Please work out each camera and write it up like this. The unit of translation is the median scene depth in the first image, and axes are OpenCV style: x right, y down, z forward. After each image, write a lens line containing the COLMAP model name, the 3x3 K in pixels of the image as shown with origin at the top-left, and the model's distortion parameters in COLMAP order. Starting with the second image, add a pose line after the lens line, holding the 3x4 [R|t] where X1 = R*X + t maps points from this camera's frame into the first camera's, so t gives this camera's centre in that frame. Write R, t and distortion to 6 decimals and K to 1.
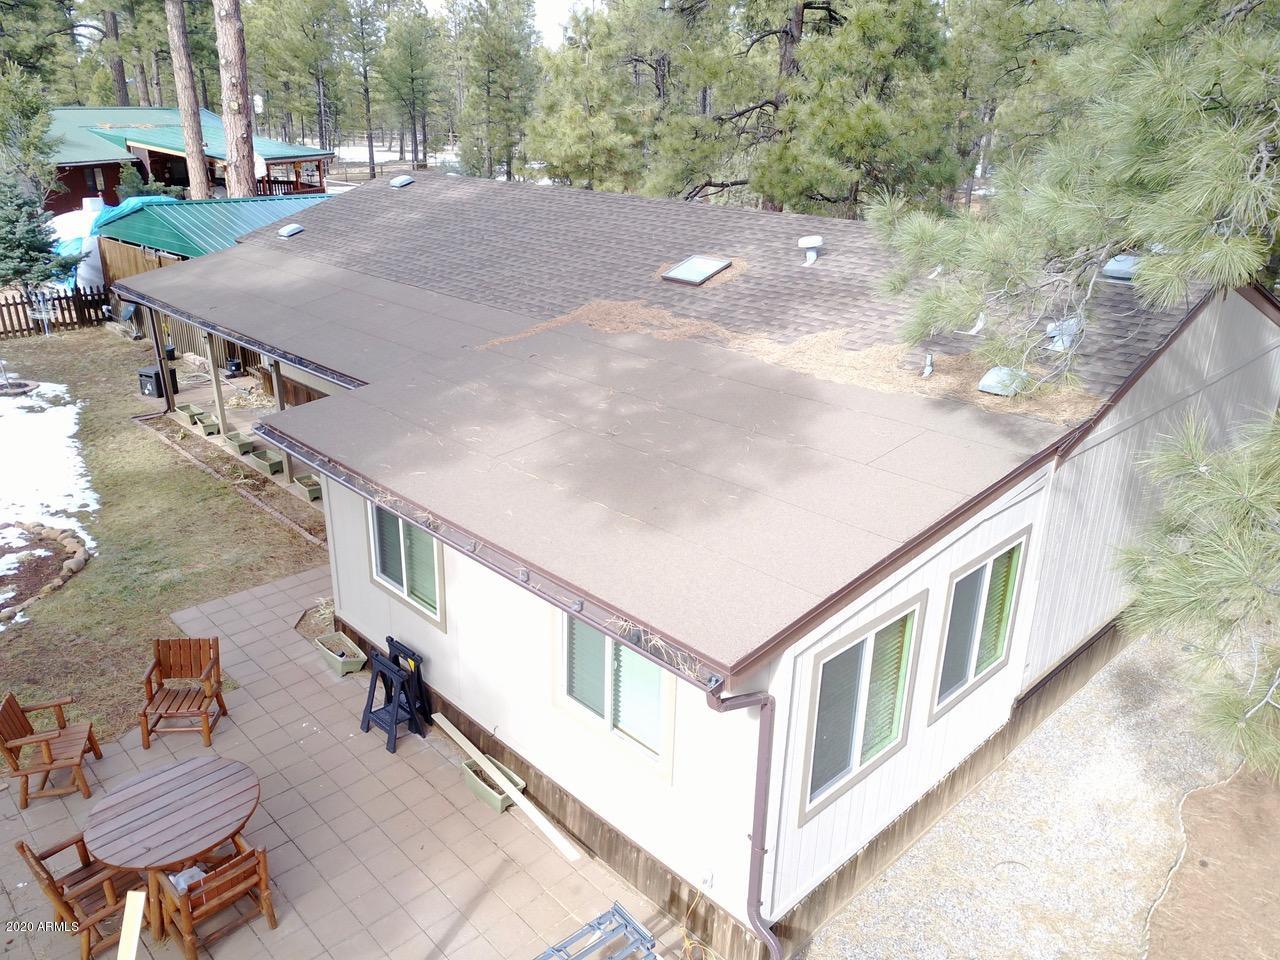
lens RADIAL K [[973.0, 0, 644.2], [0, 973.0, 478.6], [0, 0, 1]] dist [0.018747, -0.009137]
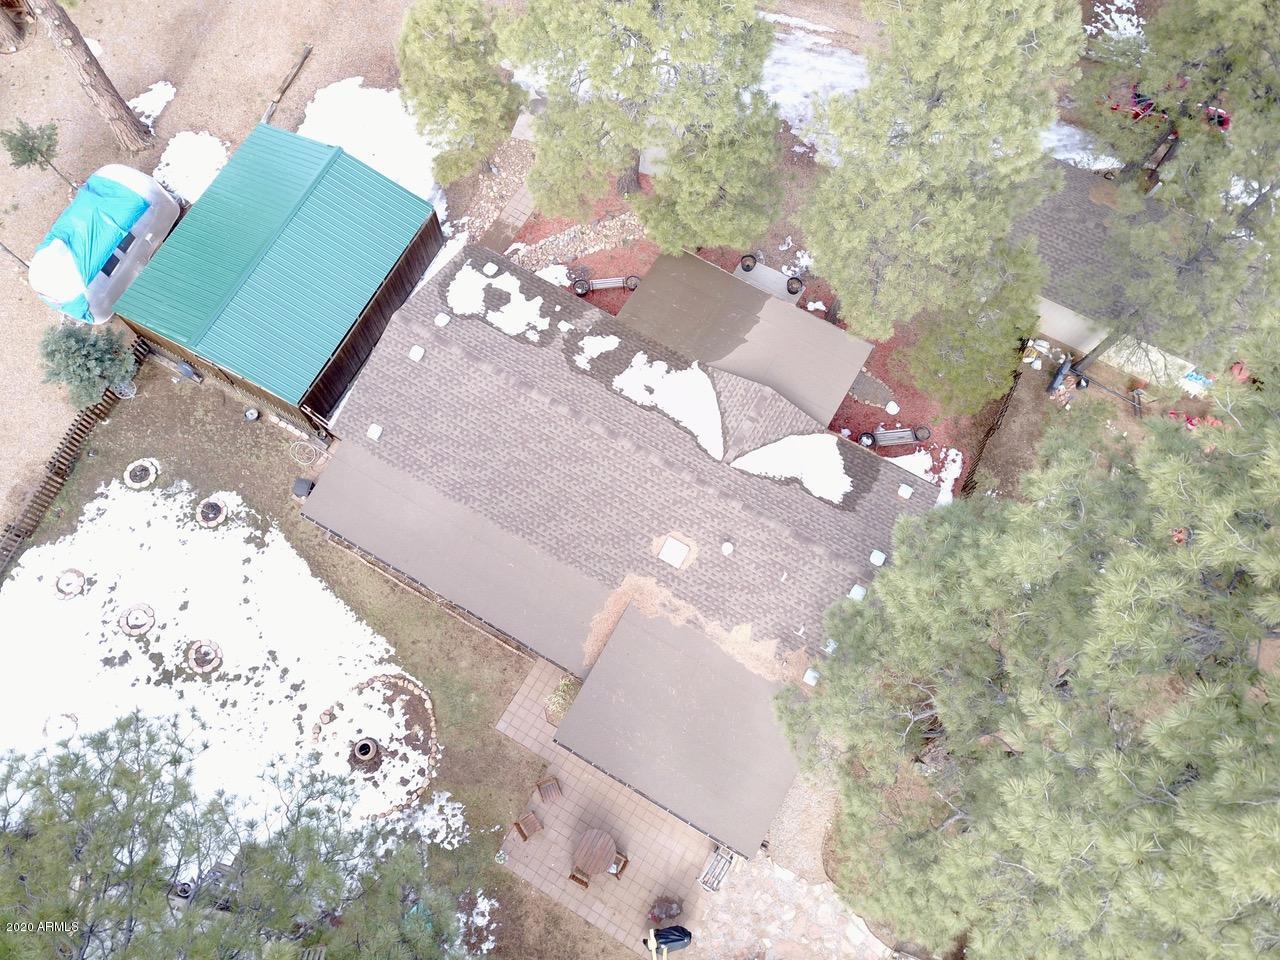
lens RADIAL K [[973.0, 0, 636.4], [0, 973.0, 477.9], [0, 0, 1]] dist [0.018747, -0.009137]
pose [[0.963627, -0.253875, 0.083486, -0.212948], [0.096481, 0.621794, 0.777215, -2.639046], [-0.249226, -0.740891, 0.623672, -0.228271]]
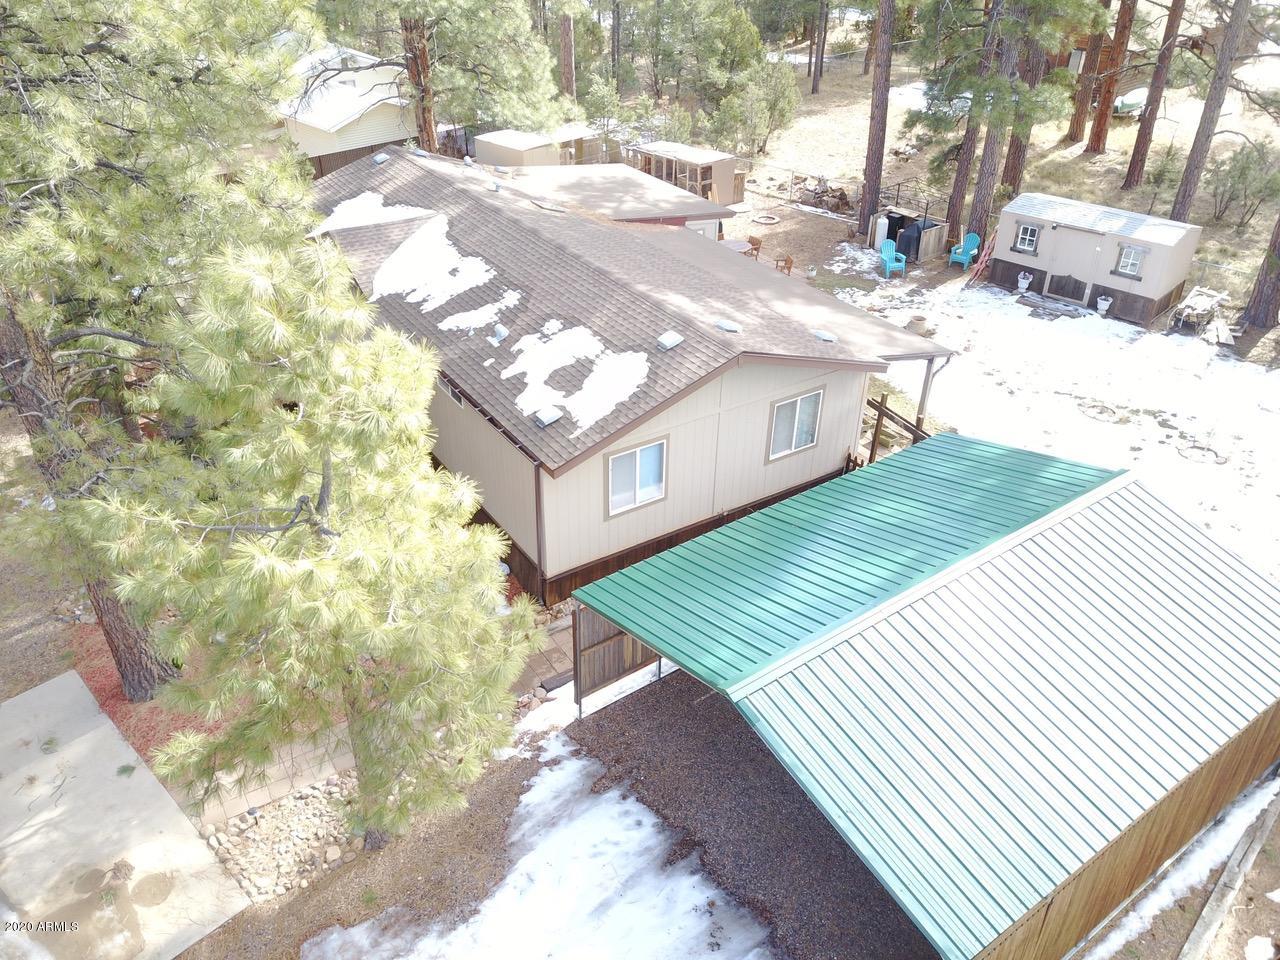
lens RADIAL K [[973.0, 0, 640.8], [0, 973.0, 471.7], [0, 0, 1]] dist [0.018747, -0.009137]
pose [[-0.980273, -0.129333, 0.149458, -0.658893], [0.041321, 0.605368, 0.794872, -1.942252], [-0.193280, 0.785367, -0.588082, 3.412279]]
